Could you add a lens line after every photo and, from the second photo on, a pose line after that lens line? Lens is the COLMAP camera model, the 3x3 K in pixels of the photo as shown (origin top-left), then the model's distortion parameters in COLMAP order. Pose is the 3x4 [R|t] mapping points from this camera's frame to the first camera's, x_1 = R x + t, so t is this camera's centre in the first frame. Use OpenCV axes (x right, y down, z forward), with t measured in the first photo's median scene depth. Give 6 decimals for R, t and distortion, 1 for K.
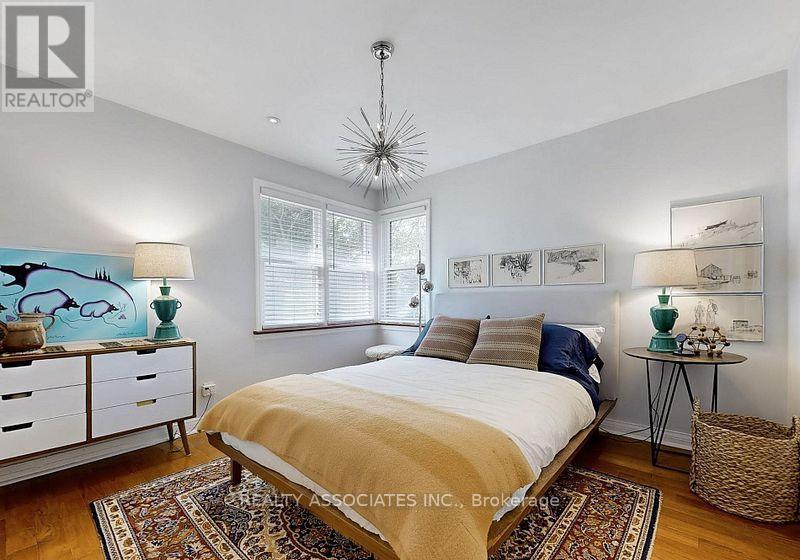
lens RADIAL K [[375.7, 0, 399.3], [0, 375.7, 300.6], [0, 0, 1]] dist [-0.001193, -0.000154]
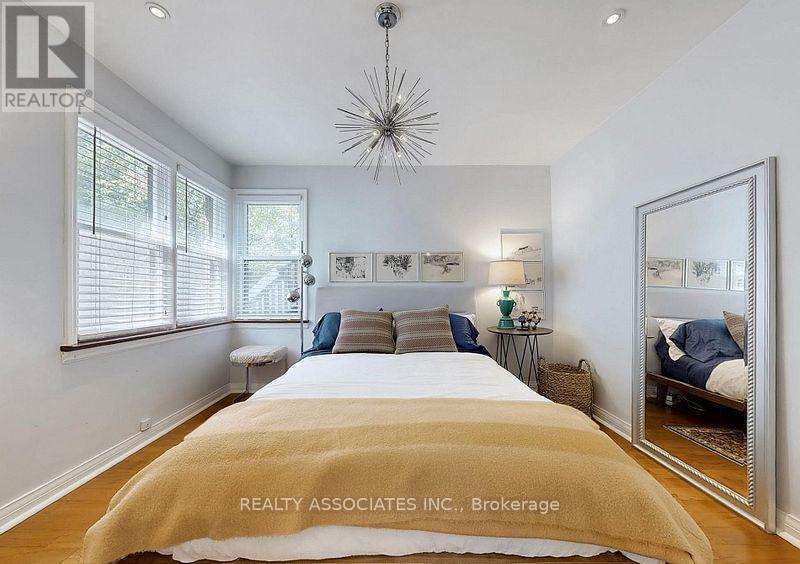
lens RADIAL K [[315.8, 0, 398.0], [0, 315.8, 287.7], [0, 0, 1]] dist [-0.000265, -0.000164]
pose [[0.716457, 0.018786, 0.697378, -0.335873], [-0.000833, 0.999660, -0.026073, 0.004012], [-0.697631, 0.018099, 0.716229, 0.278453]]
